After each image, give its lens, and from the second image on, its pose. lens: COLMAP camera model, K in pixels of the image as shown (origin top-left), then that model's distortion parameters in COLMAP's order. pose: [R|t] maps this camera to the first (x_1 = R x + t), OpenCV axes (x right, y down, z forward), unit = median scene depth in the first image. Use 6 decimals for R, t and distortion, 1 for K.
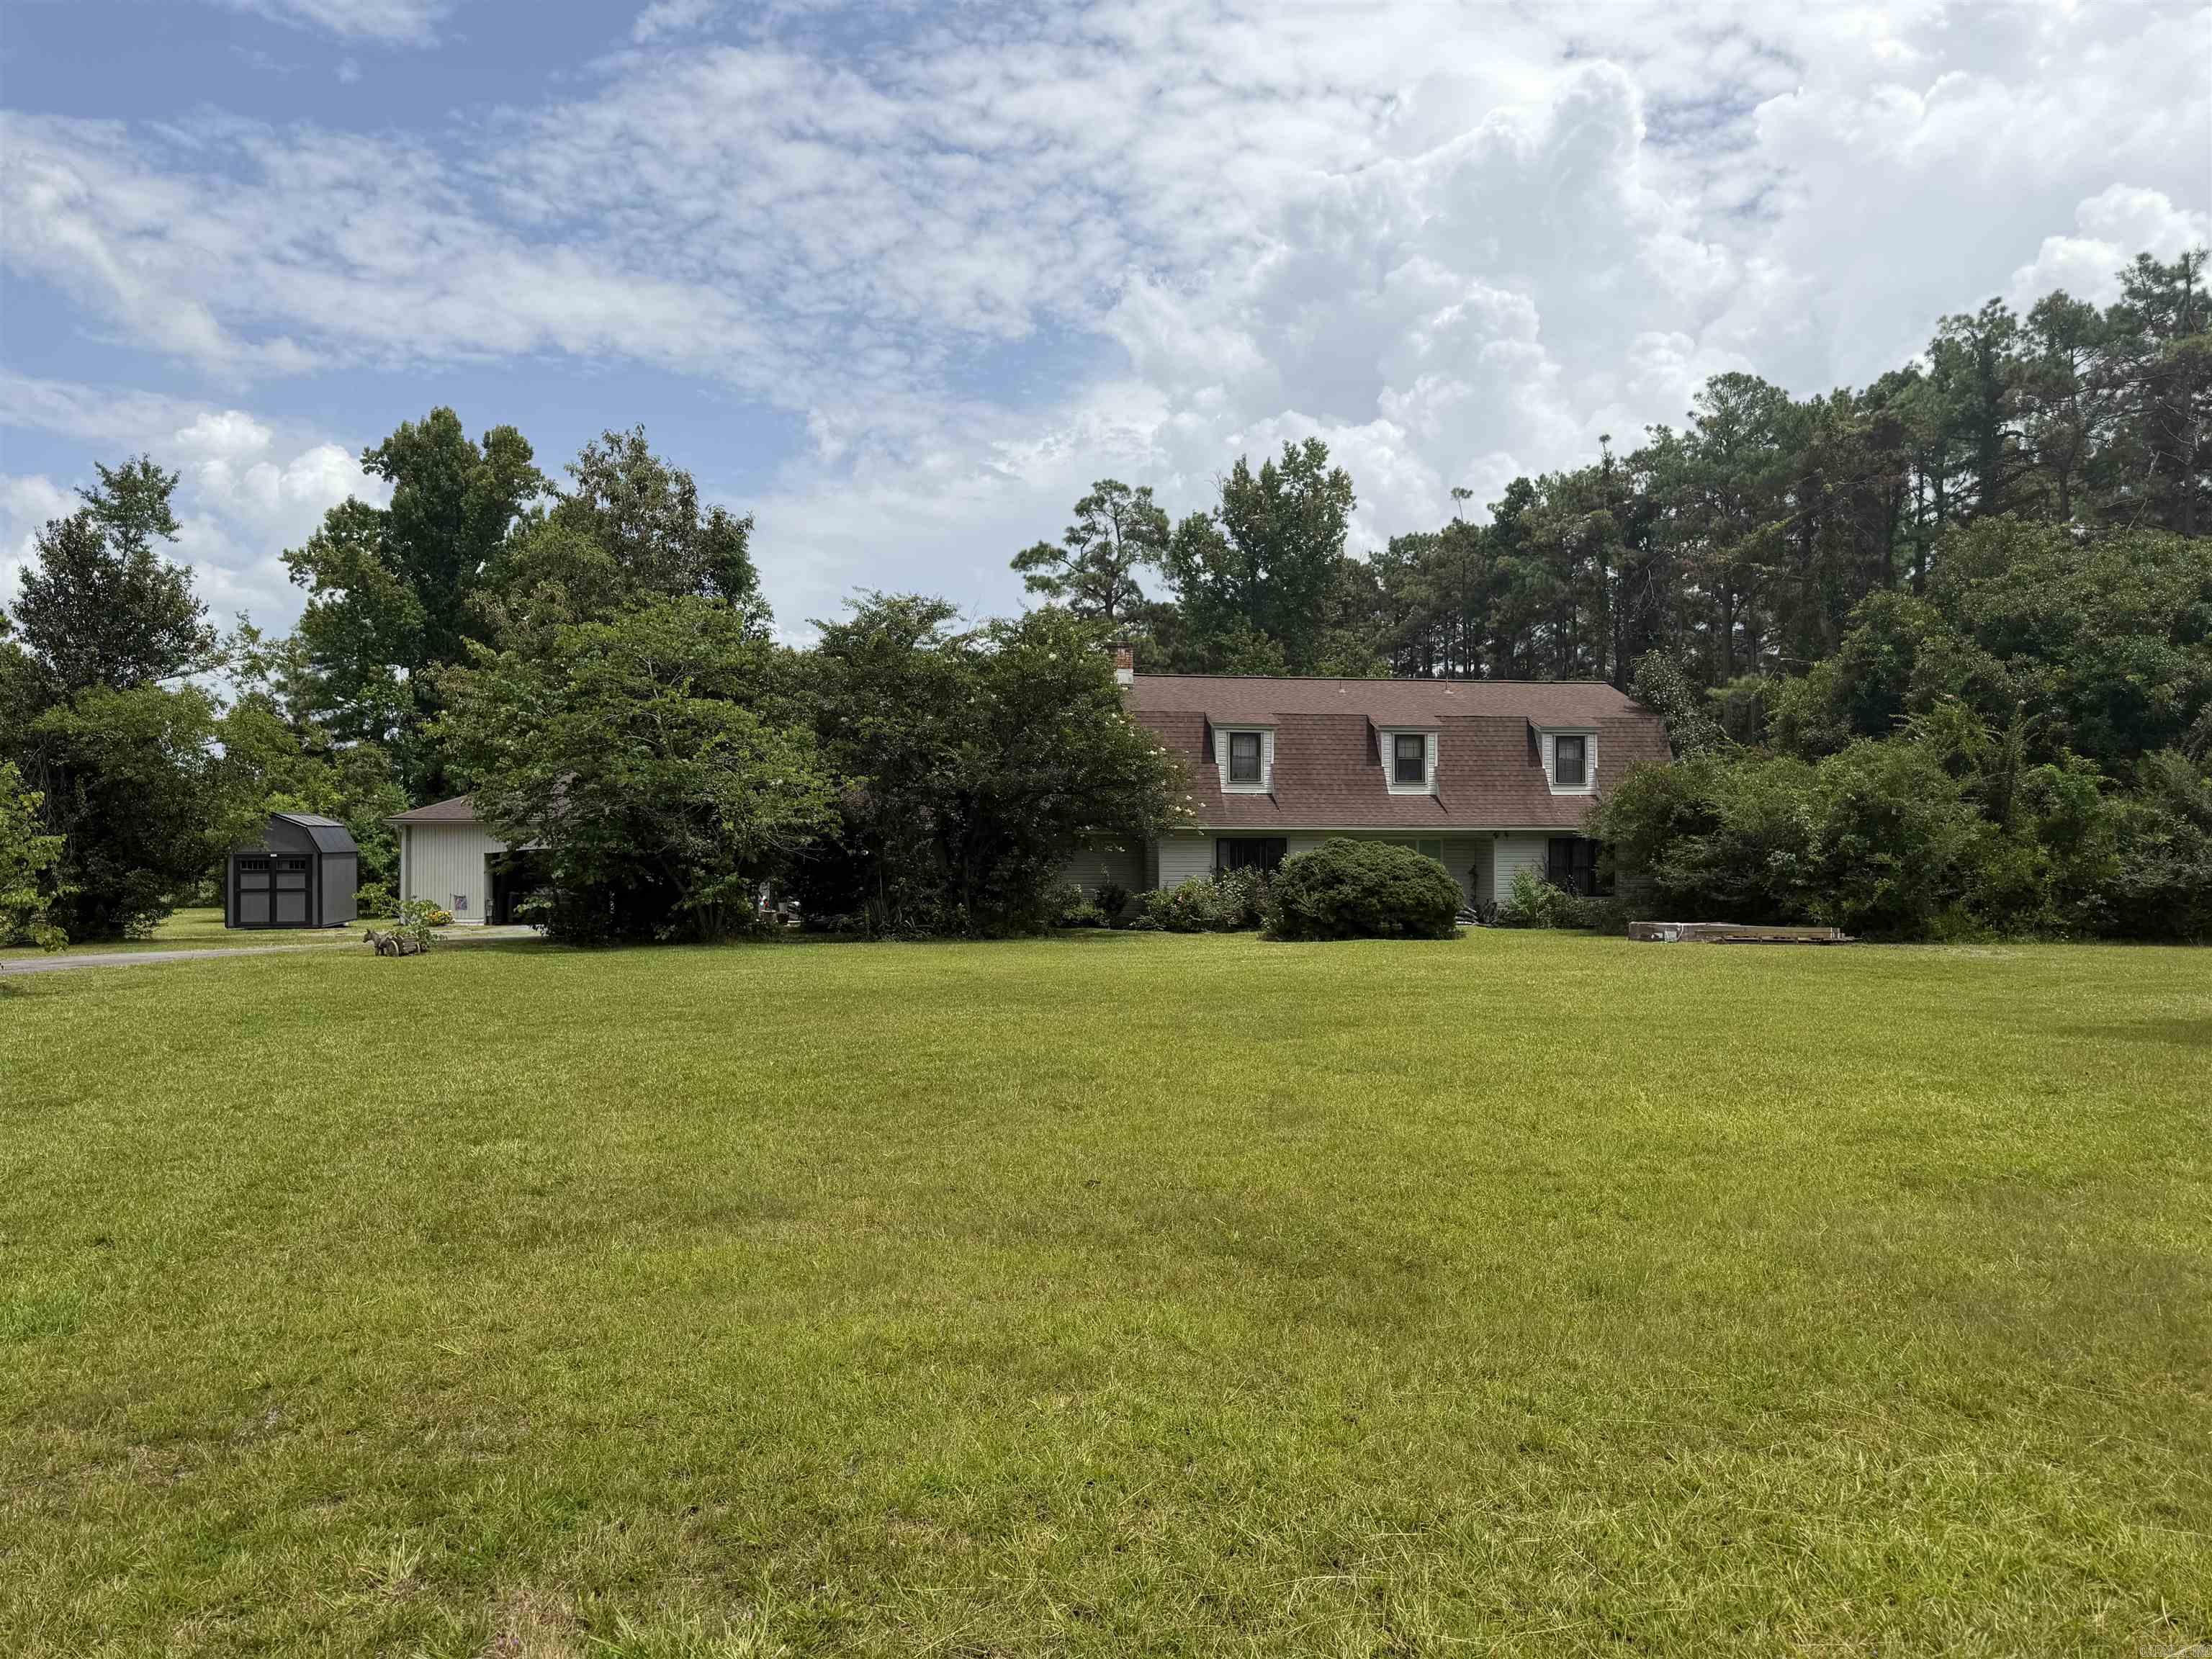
lens RADIAL K [[1557.5, 0, 1094.0], [0, 1557.5, 847.2], [0, 0, 1]] dist [0.054980, -0.058580]
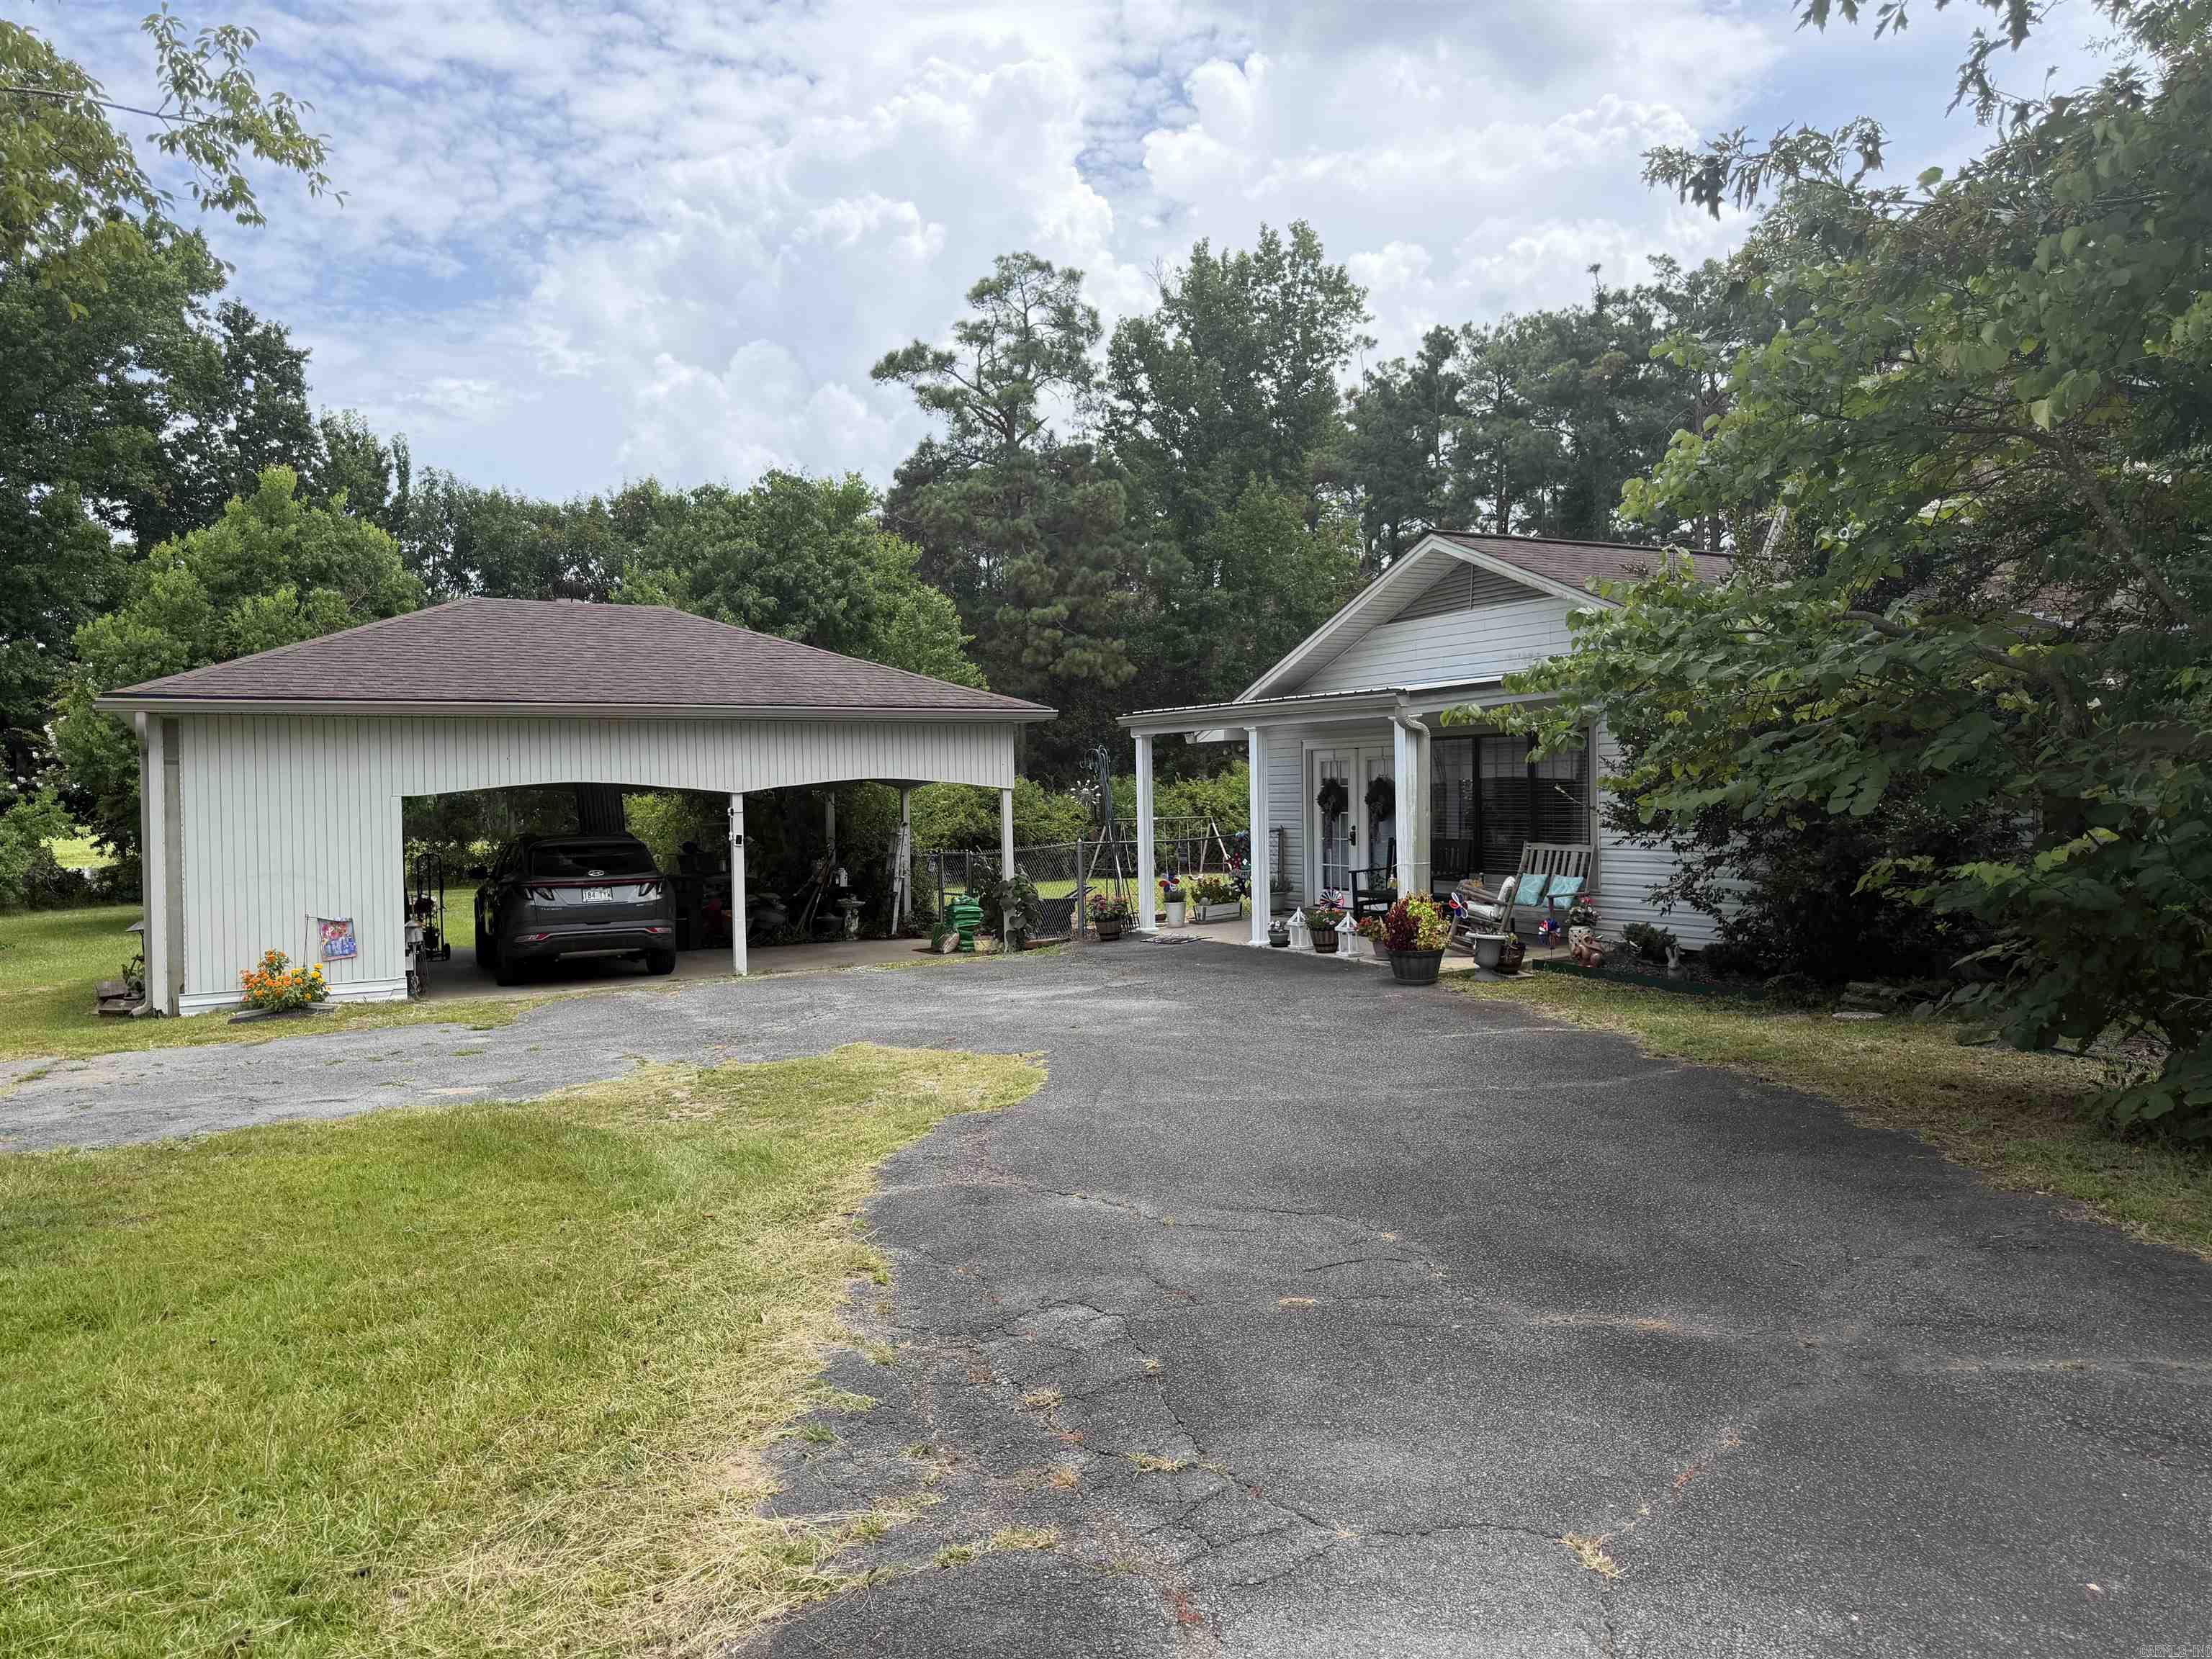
lens RADIAL K [[1557.5, 0, 1097.8], [0, 1557.5, 811.0], [0, 0, 1]] dist [0.054980, -0.058580]
pose [[0.943202, -0.023824, 0.331365, -0.408237], [0.021272, 0.999710, 0.011327, 0.007580], [-0.331539, -0.003635, 0.943435, 0.697926]]
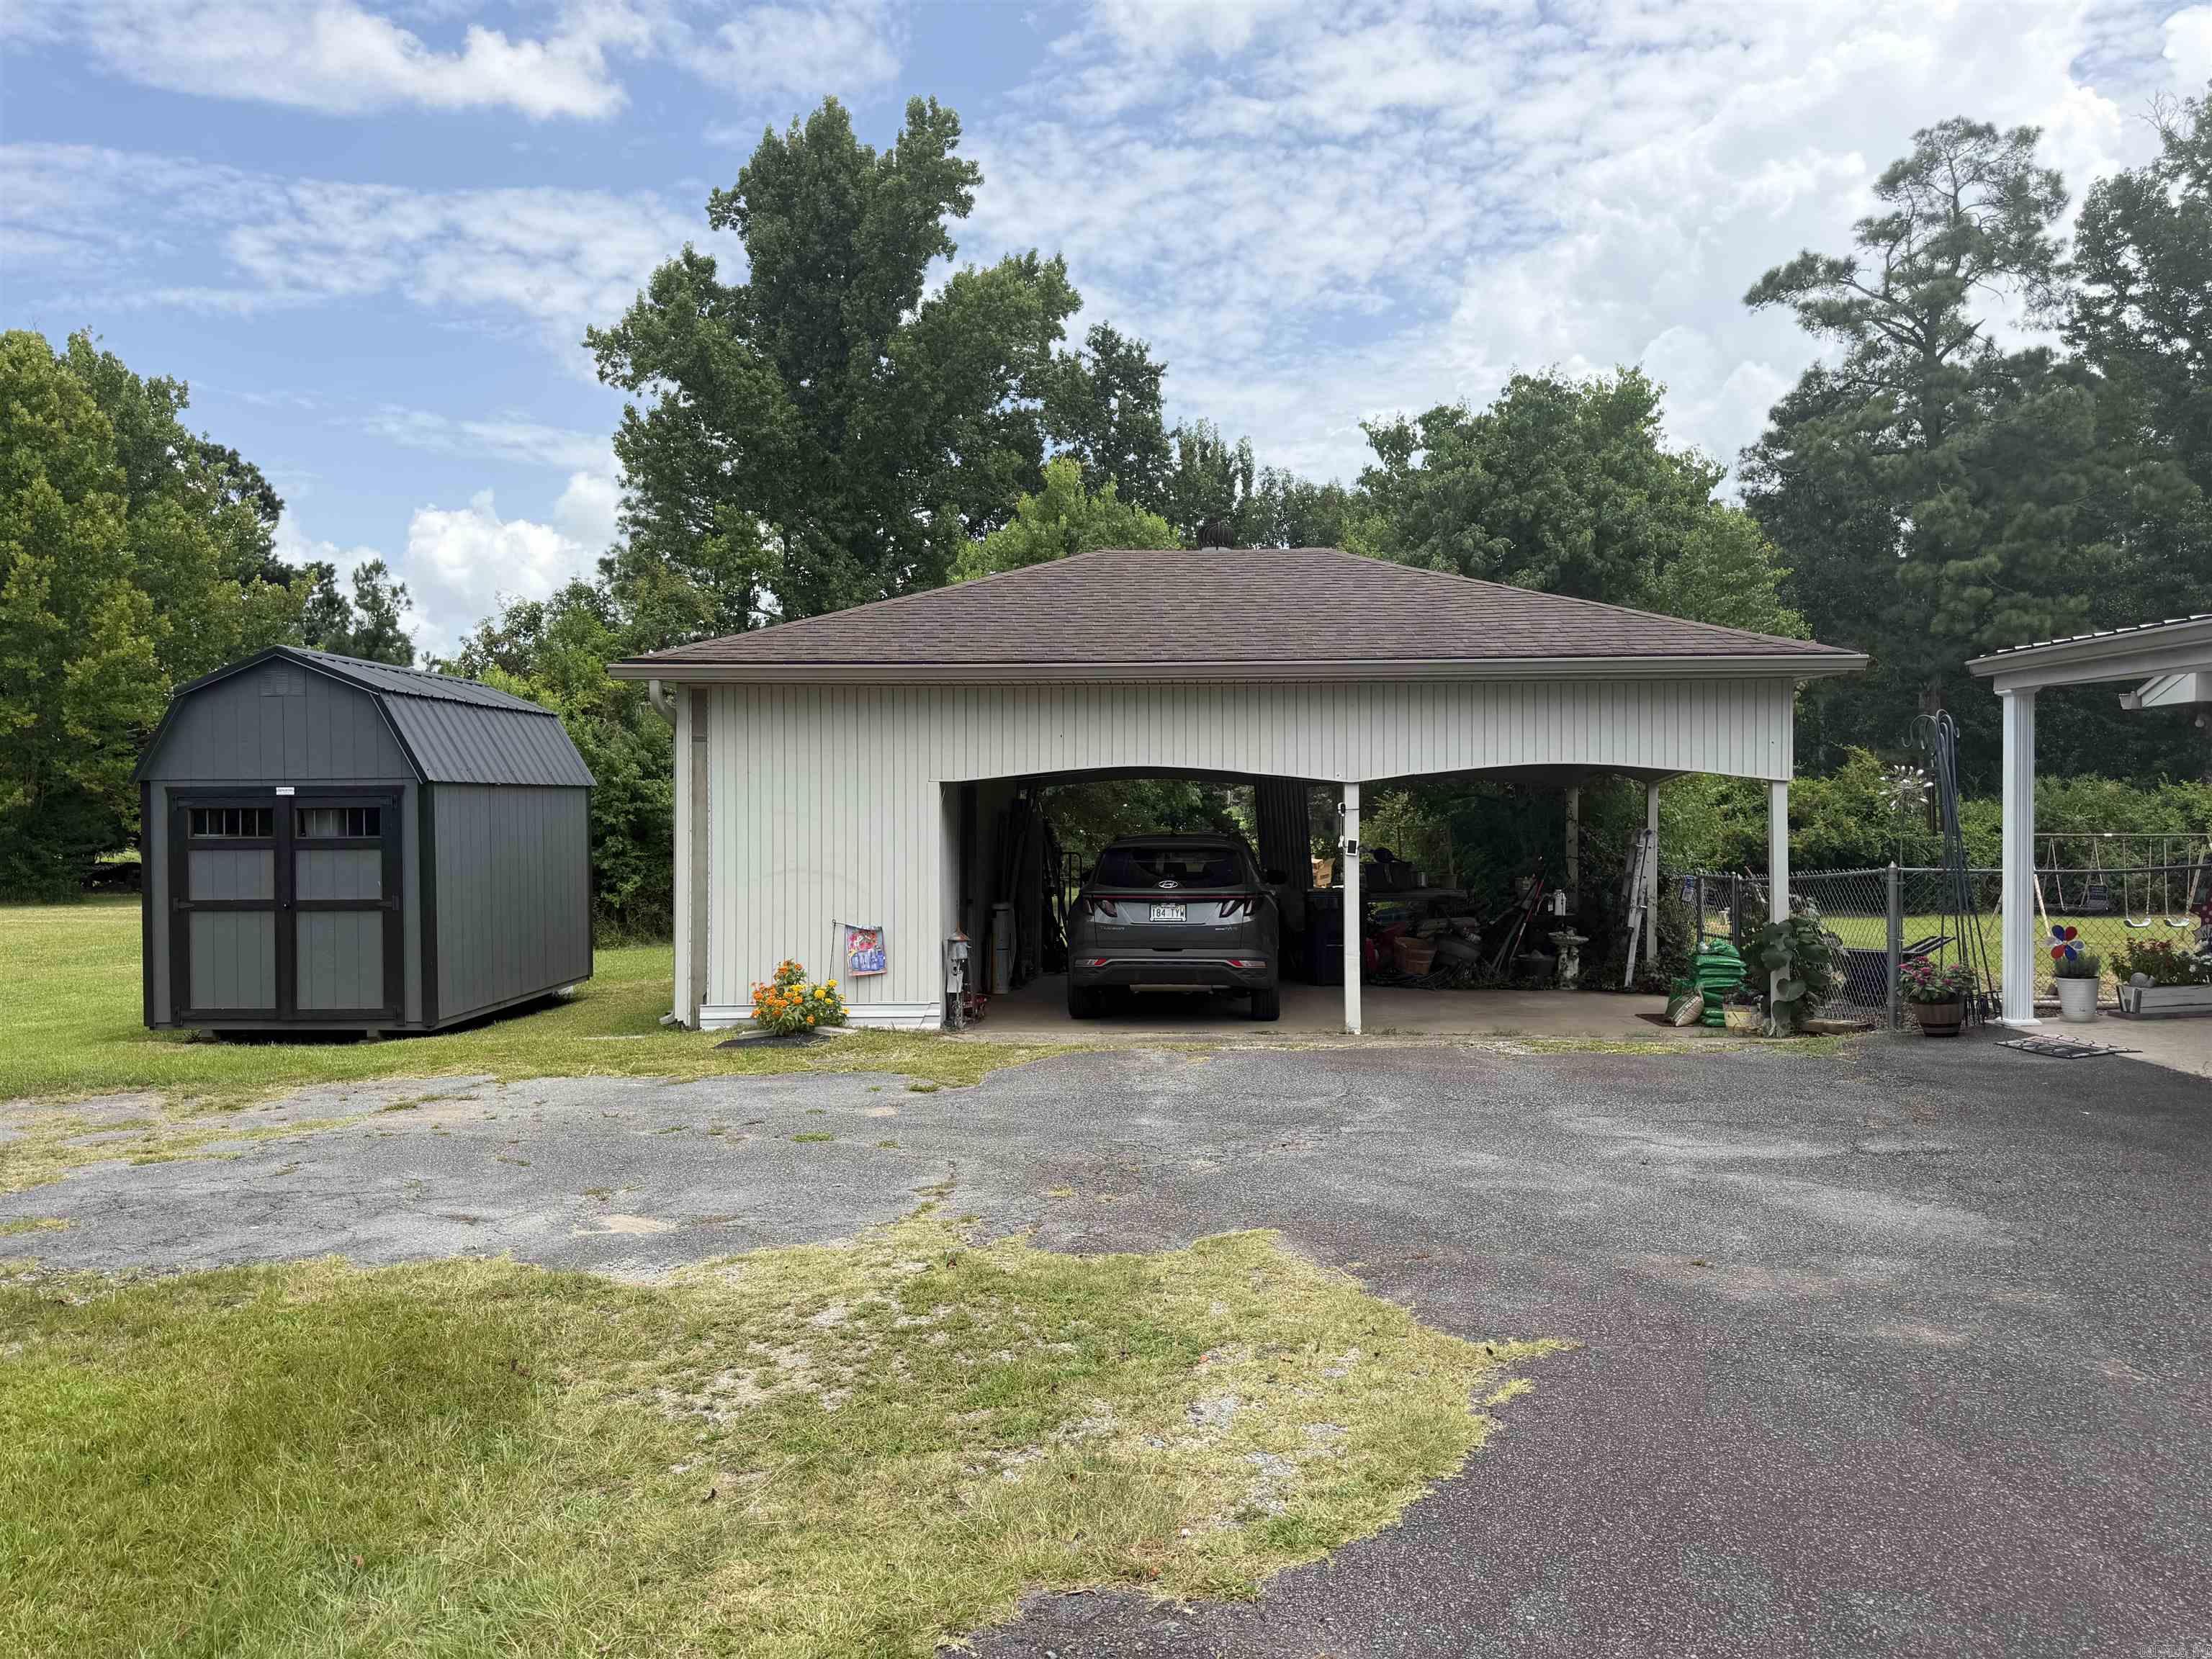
lens RADIAL K [[1557.5, 0, 1115.2], [0, 1557.5, 813.1], [0, 0, 1]] dist [0.054980, -0.058580]
pose [[0.977228, -0.003908, -0.212155, -0.337683], [0.004505, 0.999987, 0.002331, 0.010784], [0.212144, -0.003234, 0.977233, 0.827522]]
